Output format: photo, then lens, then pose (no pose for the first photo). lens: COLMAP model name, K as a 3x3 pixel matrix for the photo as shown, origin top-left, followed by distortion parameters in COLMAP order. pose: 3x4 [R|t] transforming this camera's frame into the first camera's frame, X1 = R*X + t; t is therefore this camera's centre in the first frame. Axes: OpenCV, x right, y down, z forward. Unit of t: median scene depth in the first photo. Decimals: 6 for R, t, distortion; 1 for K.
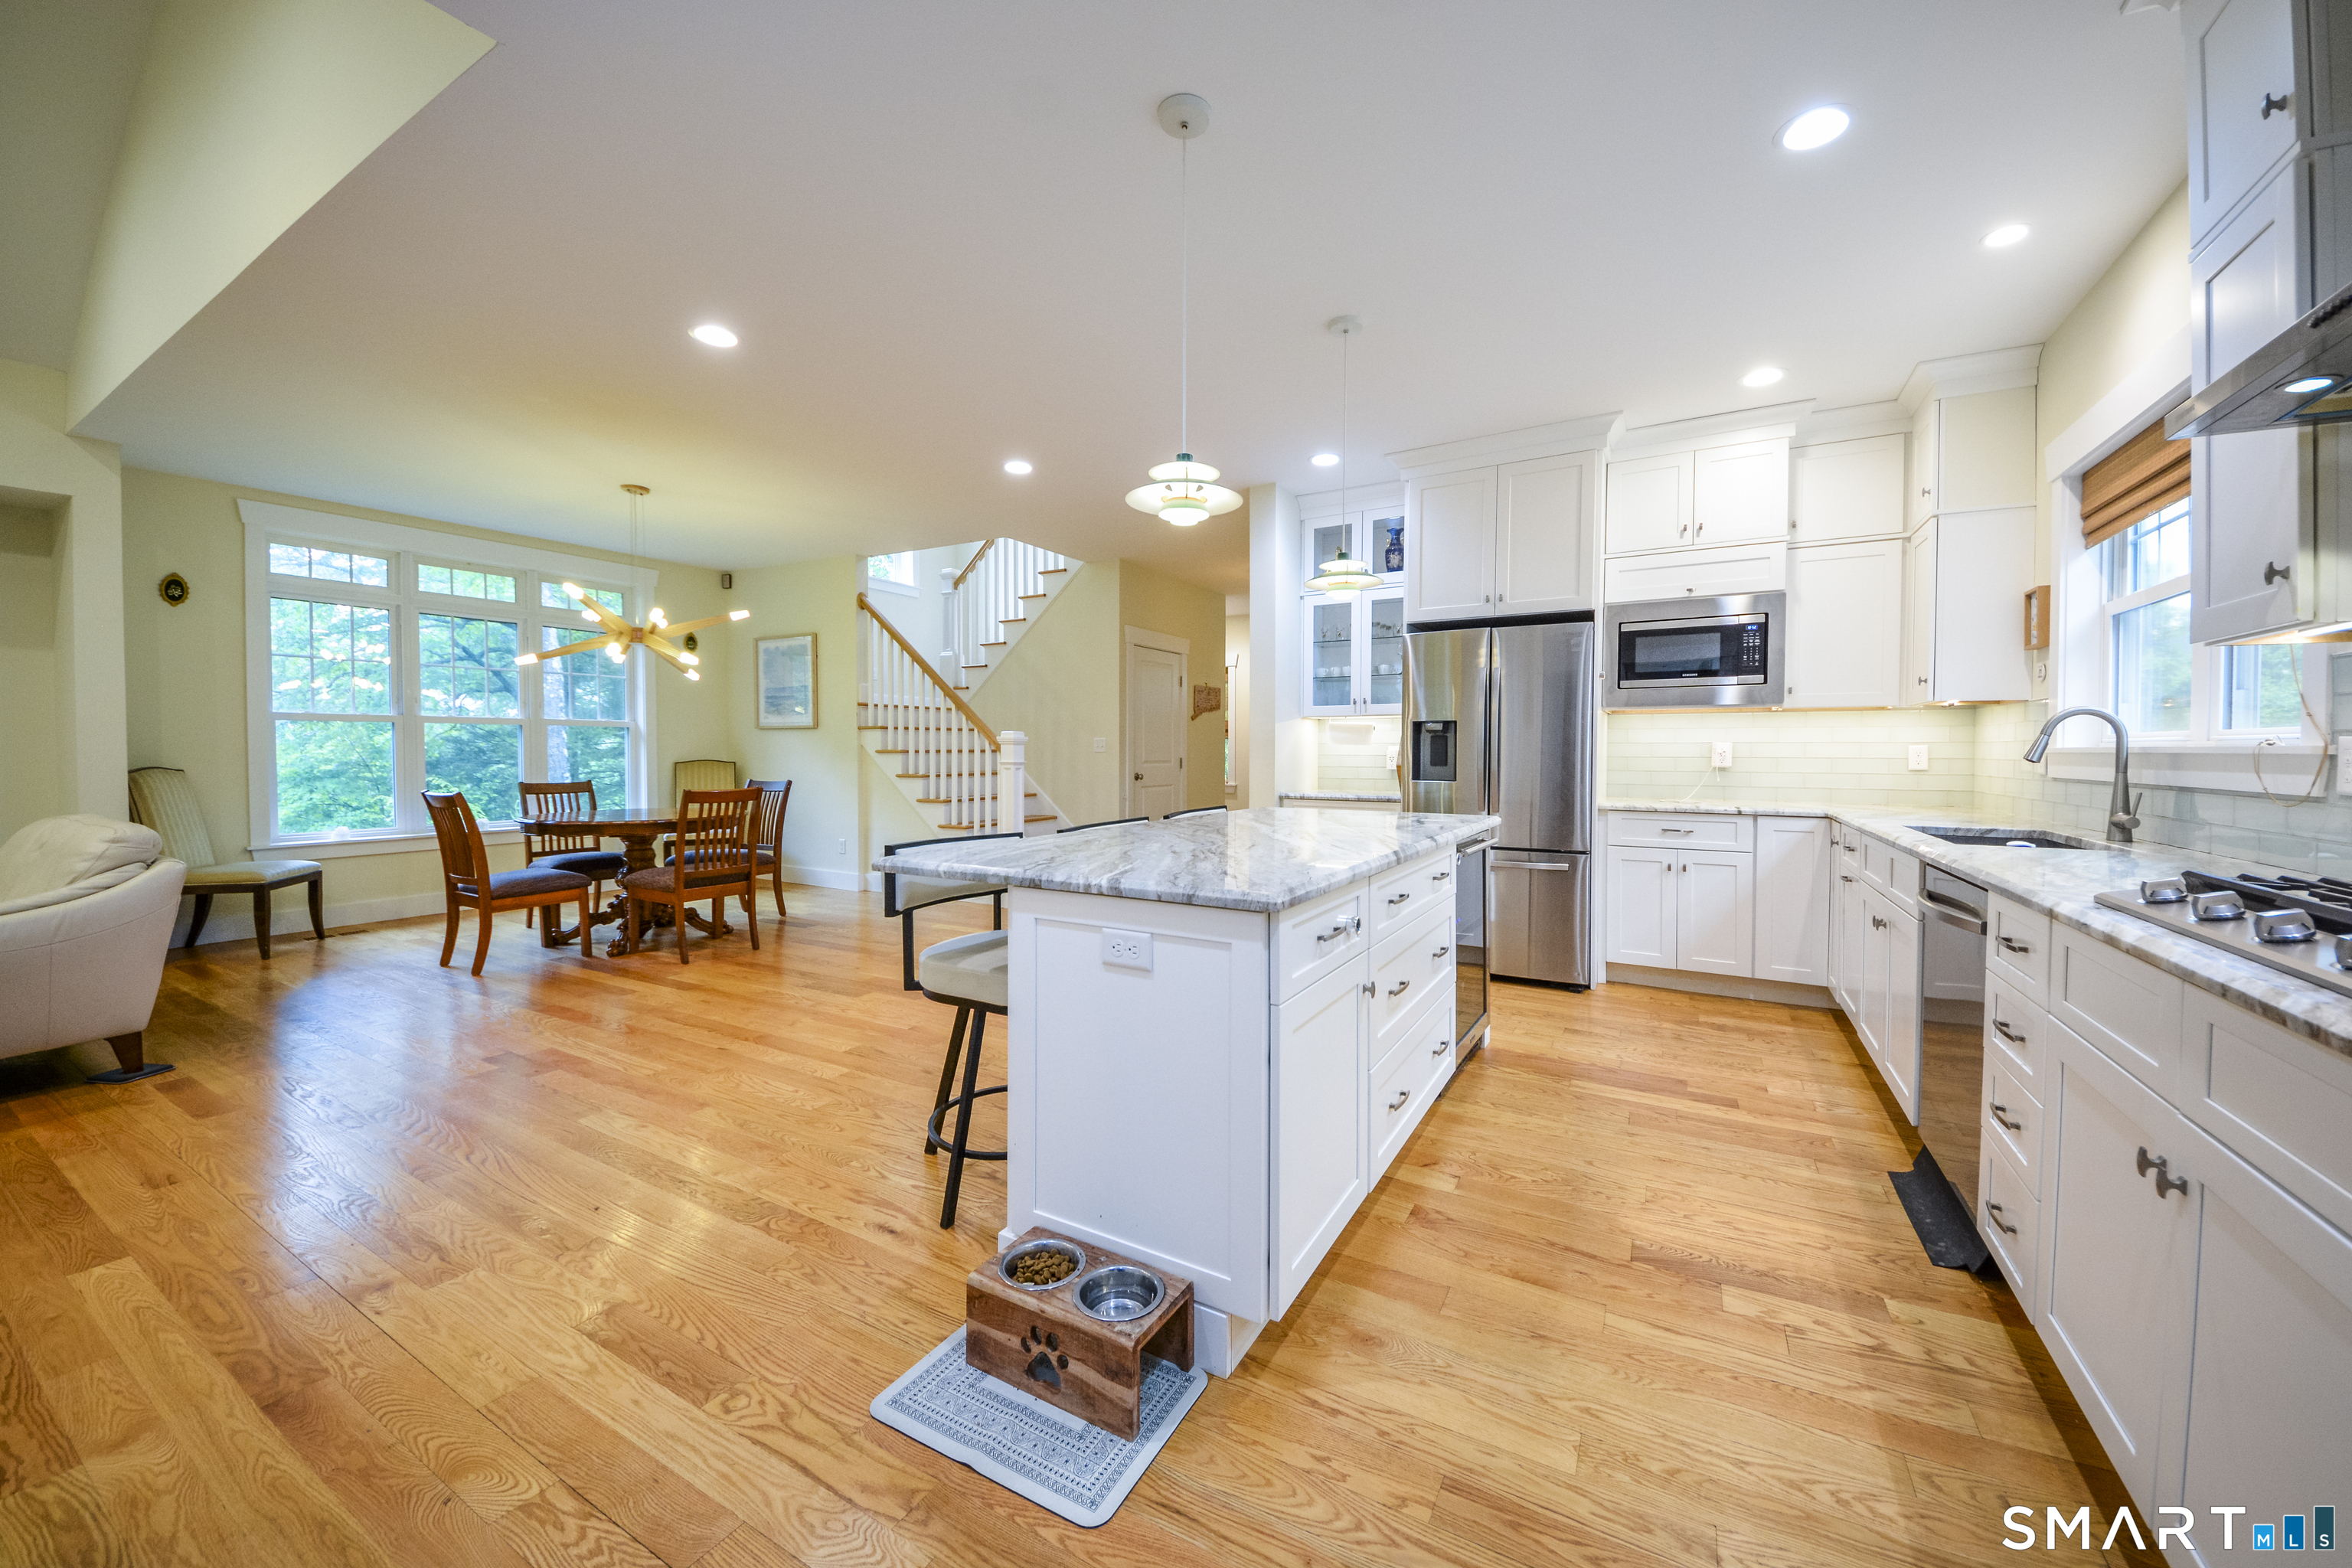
lens RADIAL K [[890.2, 0, 1171.6], [0, 890.2, 773.6], [0, 0, 1]] dist [-0.000249, -0.000041]
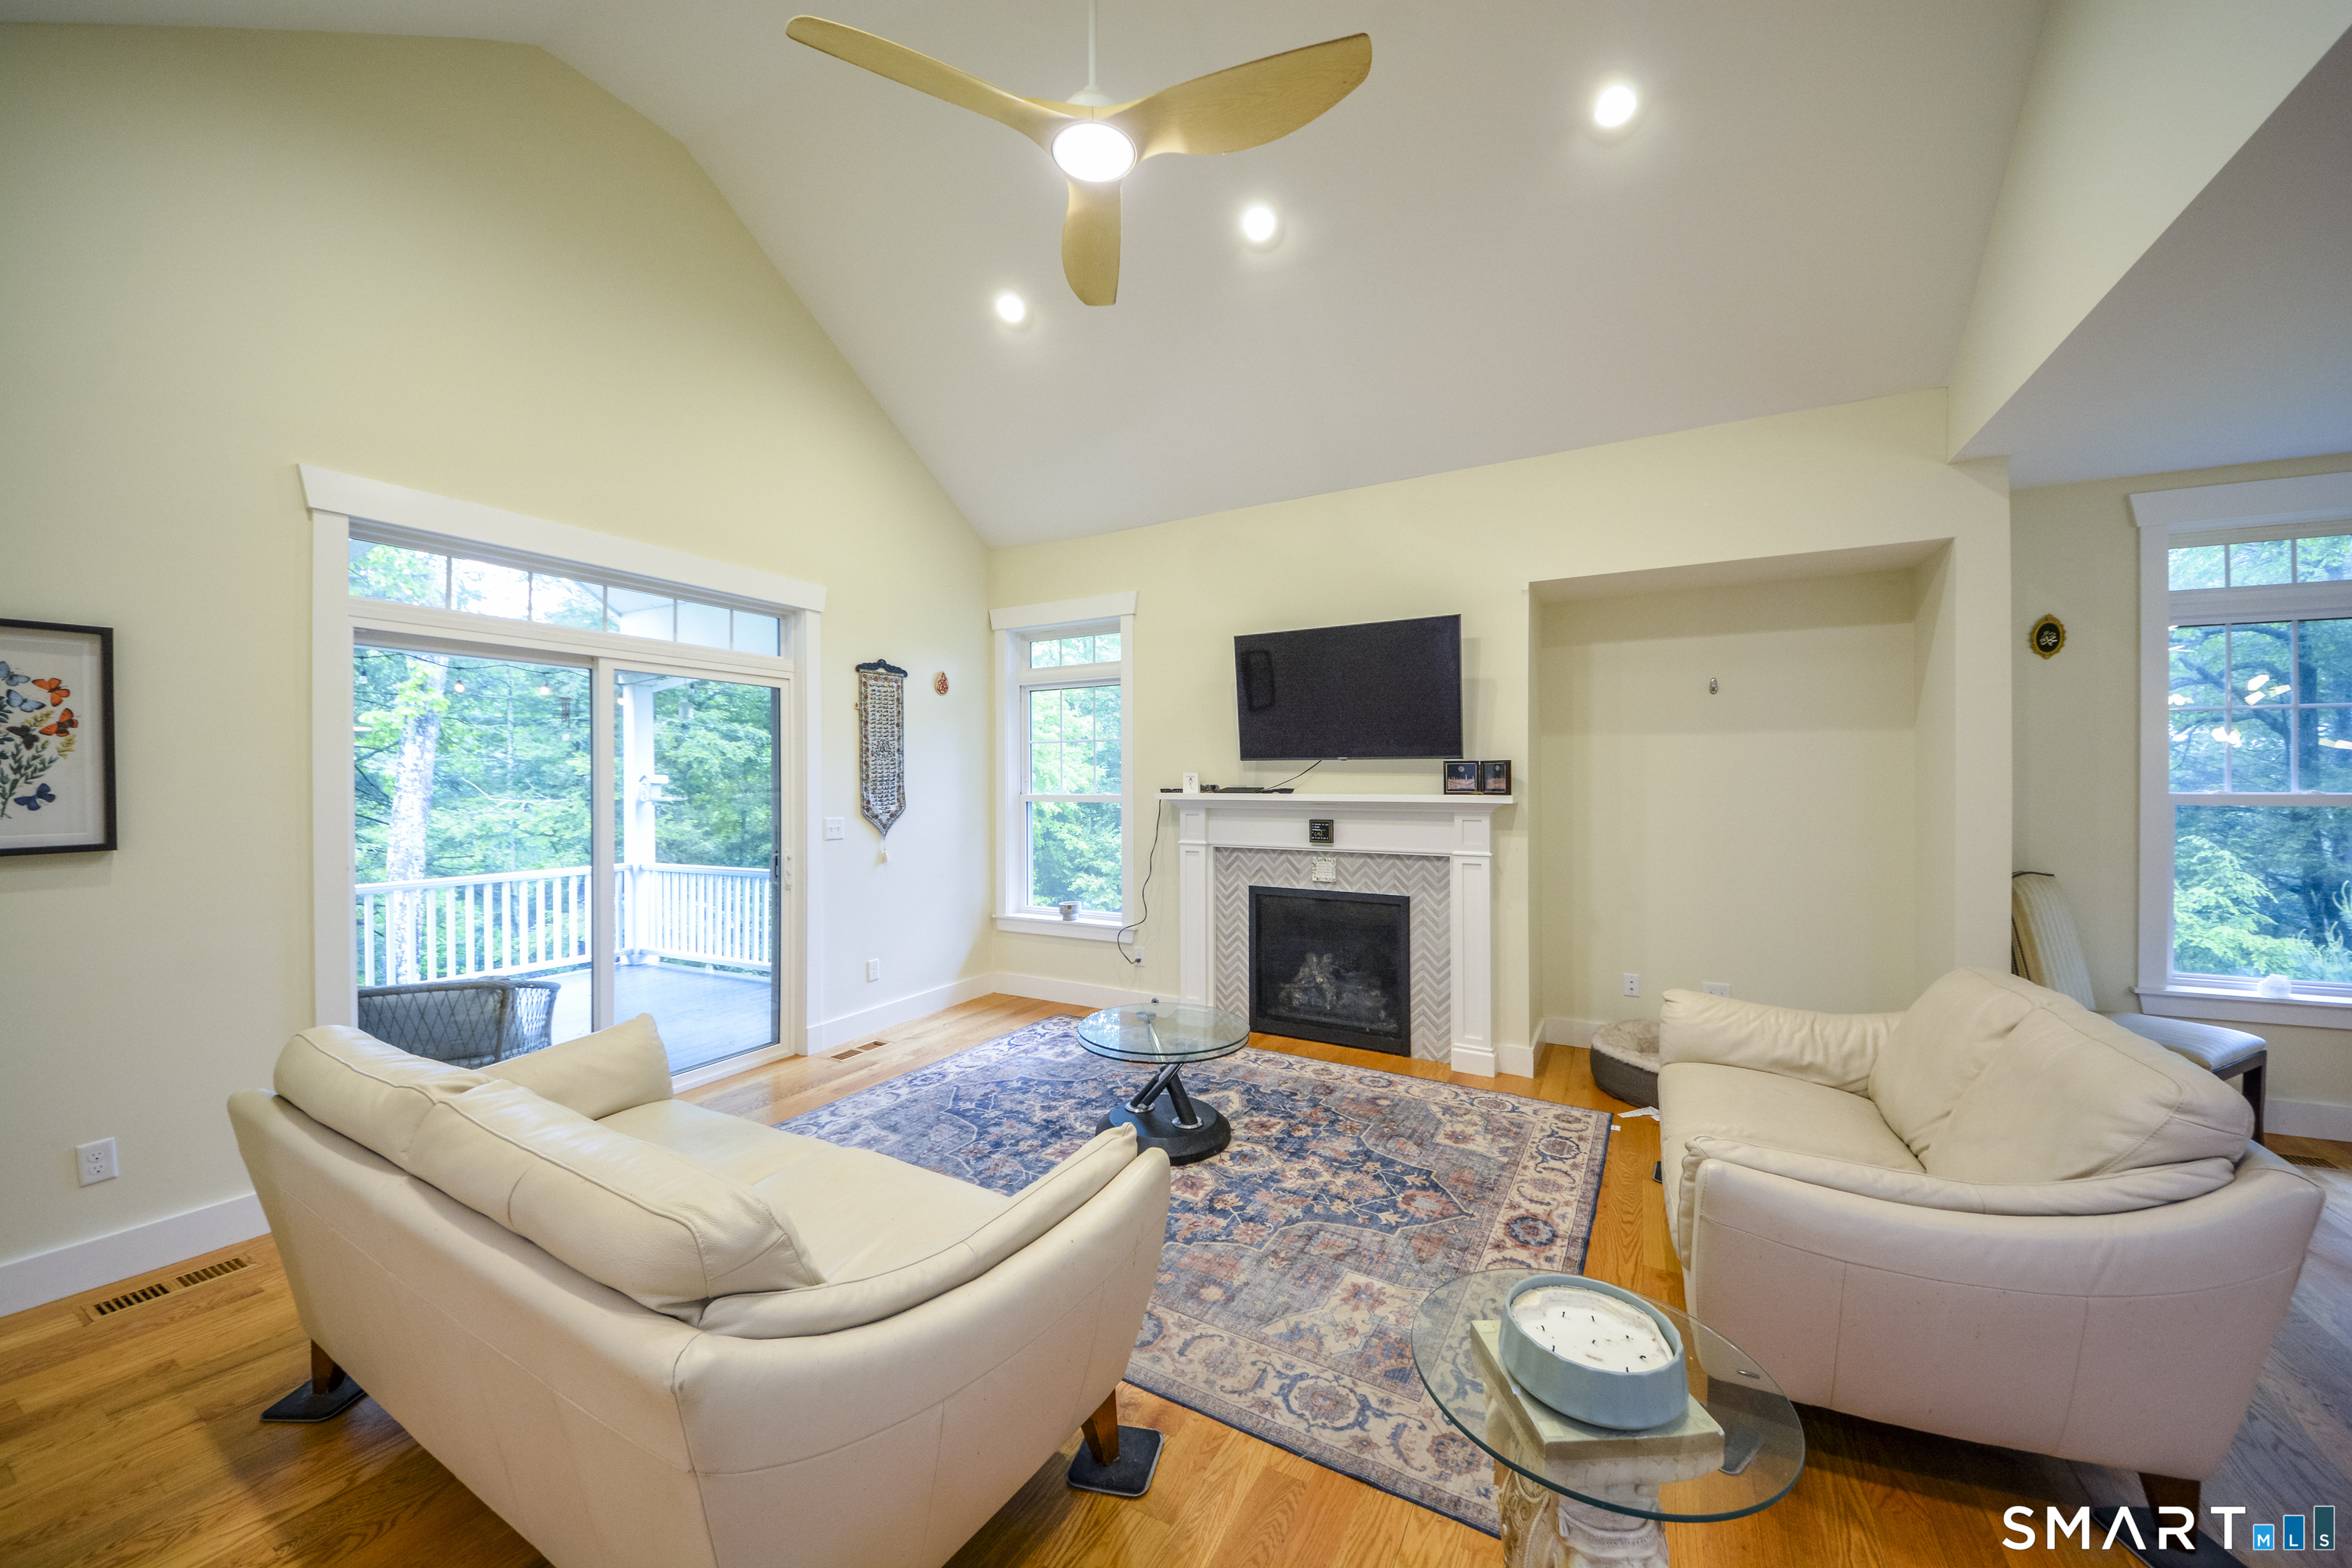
lens RADIAL K [[826.4, 0, 1180.9], [0, 826.4, 781.0], [0, 0, 1]] dist [0.018441, -0.011735]
pose [[0.036237, -0.005756, -0.999327, -0.423798], [-0.024520, 0.999677, -0.006647, -0.057596], [0.999042, 0.024745, 0.036084, 0.229689]]
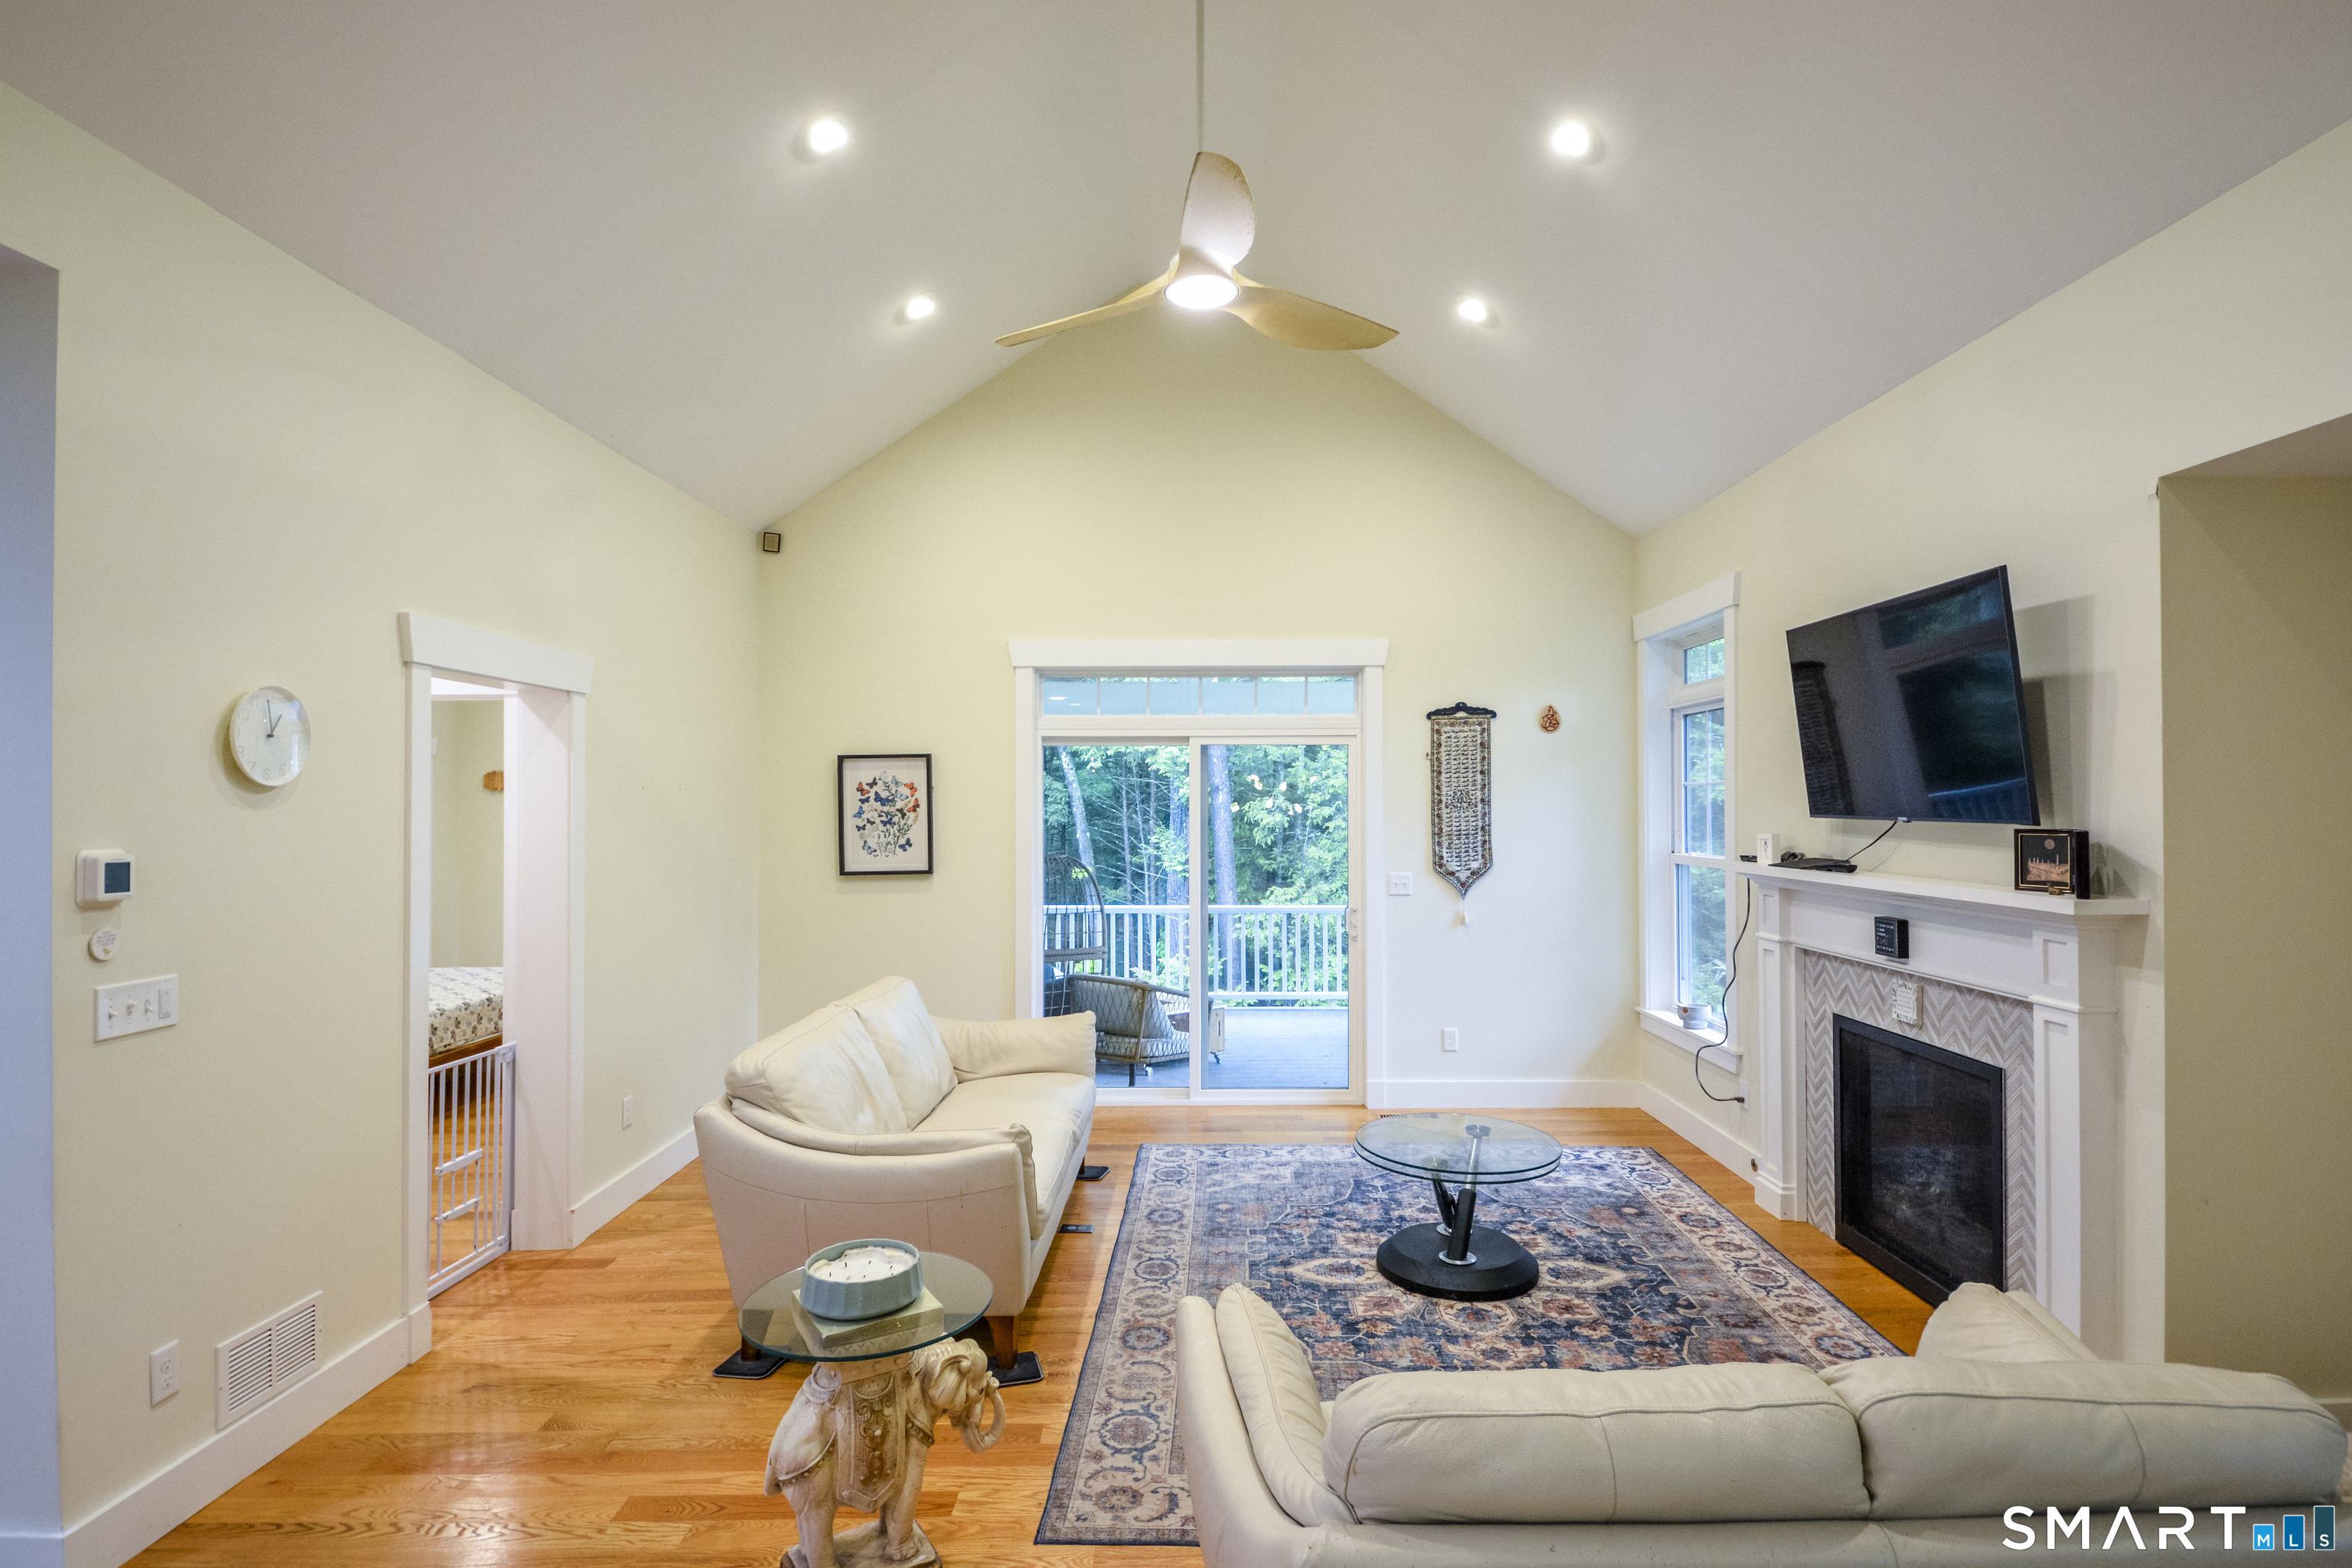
lens RADIAL K [[1172.8, 0, 1215.2], [0, 1172.8, 793.3], [0, 0, 1]] dist [0.068937, -0.070465]
pose [[-0.852750, -0.008709, -0.522247, -0.516714], [-0.016523, 0.999810, 0.010307, -0.105634], [0.522058, 0.017418, -0.852732, 0.812628]]
